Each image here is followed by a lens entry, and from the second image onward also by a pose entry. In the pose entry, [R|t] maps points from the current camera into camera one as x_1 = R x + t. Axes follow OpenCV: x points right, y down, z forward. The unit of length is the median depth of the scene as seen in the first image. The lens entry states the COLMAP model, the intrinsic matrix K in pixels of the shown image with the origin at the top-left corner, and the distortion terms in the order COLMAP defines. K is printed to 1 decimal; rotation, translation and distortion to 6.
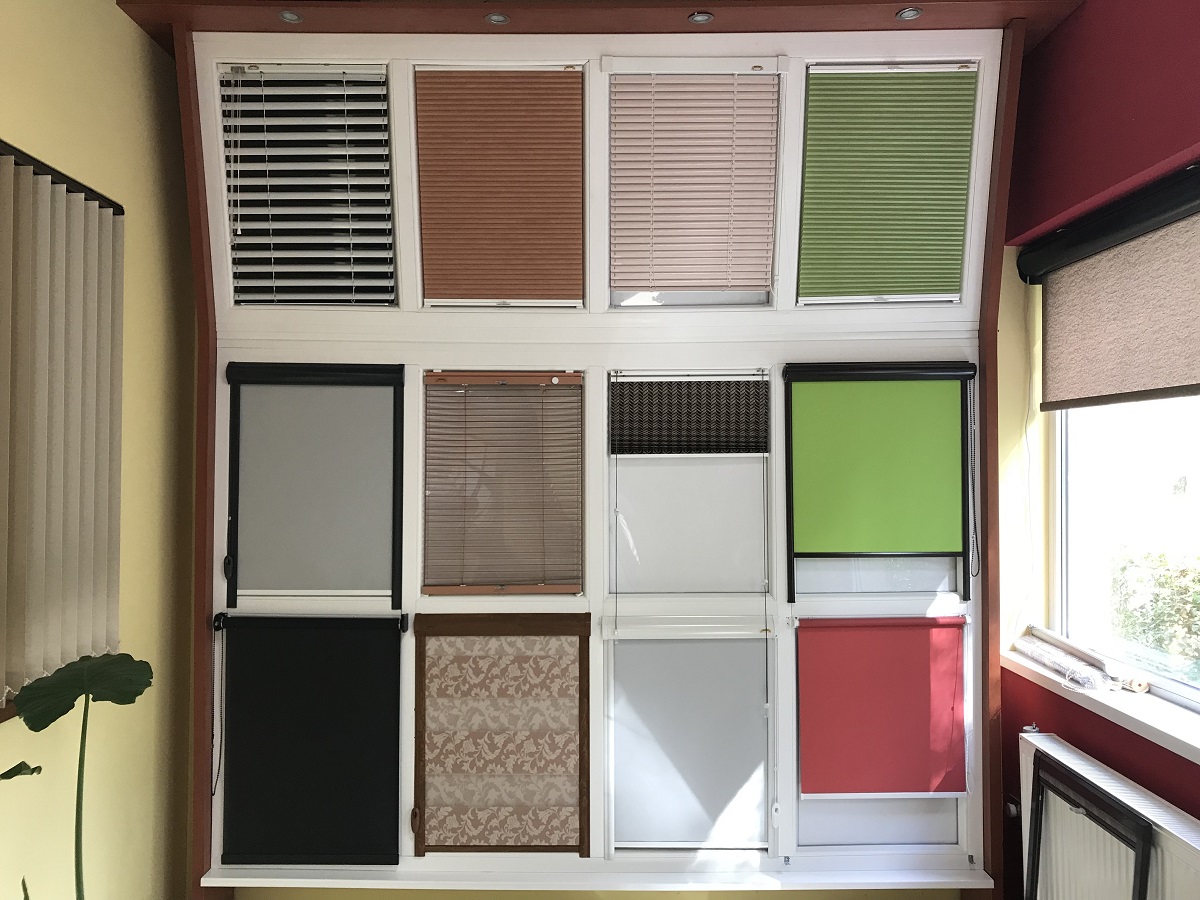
lens RADIAL K [[984.6, 0, 592.8], [0, 984.6, 450.6], [0, 0, 1]] dist [-0.007884, -0.013414]
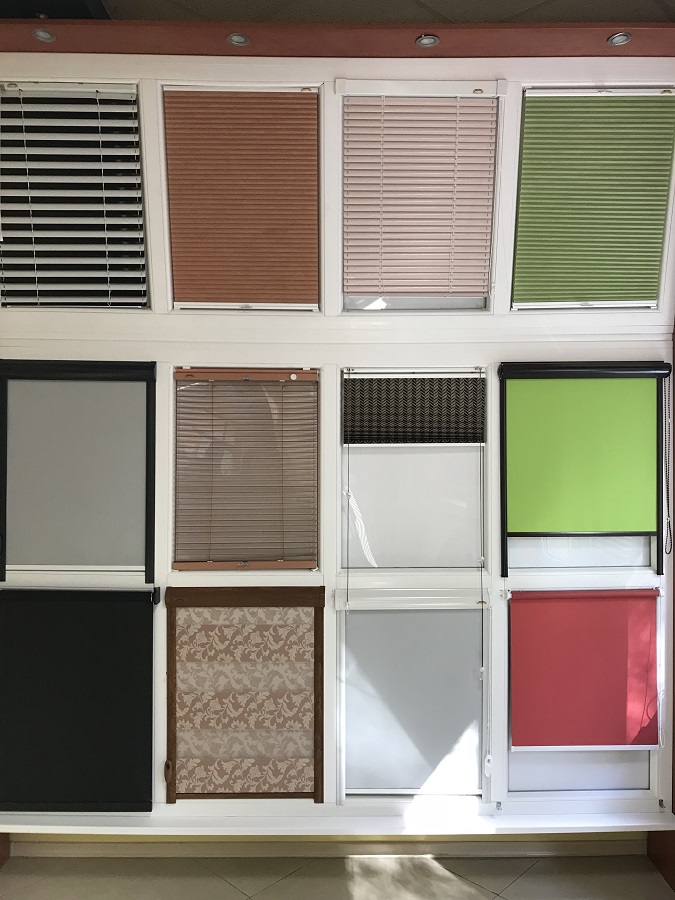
lens RADIAL K [[738.4, 0, 343.3], [0, 738.4, 443.5], [0, 0, 1]] dist [-0.007884, -0.013414]
pose [[0.999868, 0.002413, 0.016053, 0.005191], [-0.002717, 0.999817, 0.018922, -0.012468], [-0.016005, -0.018963, 0.999692, 0.169090]]
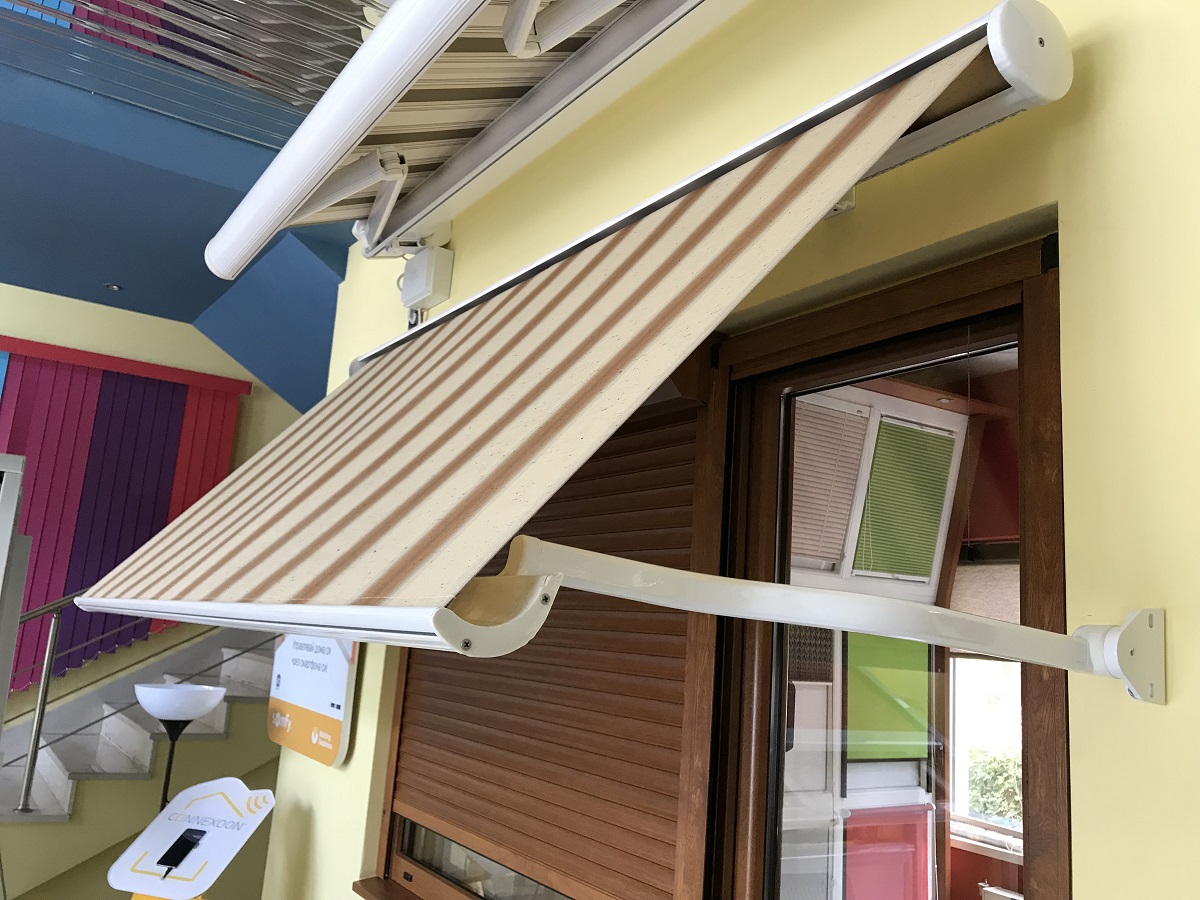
lens RADIAL K [[984.6, 0, 601.2], [0, 984.6, 445.6], [0, 0, 1]] dist [-0.007884, -0.013414]
pose [[0.832745, 0.163650, 0.528918, -0.861223], [-0.070871, 0.978967, -0.191315, -0.035238], [-0.549102, 0.121832, 0.826828, 0.018083]]
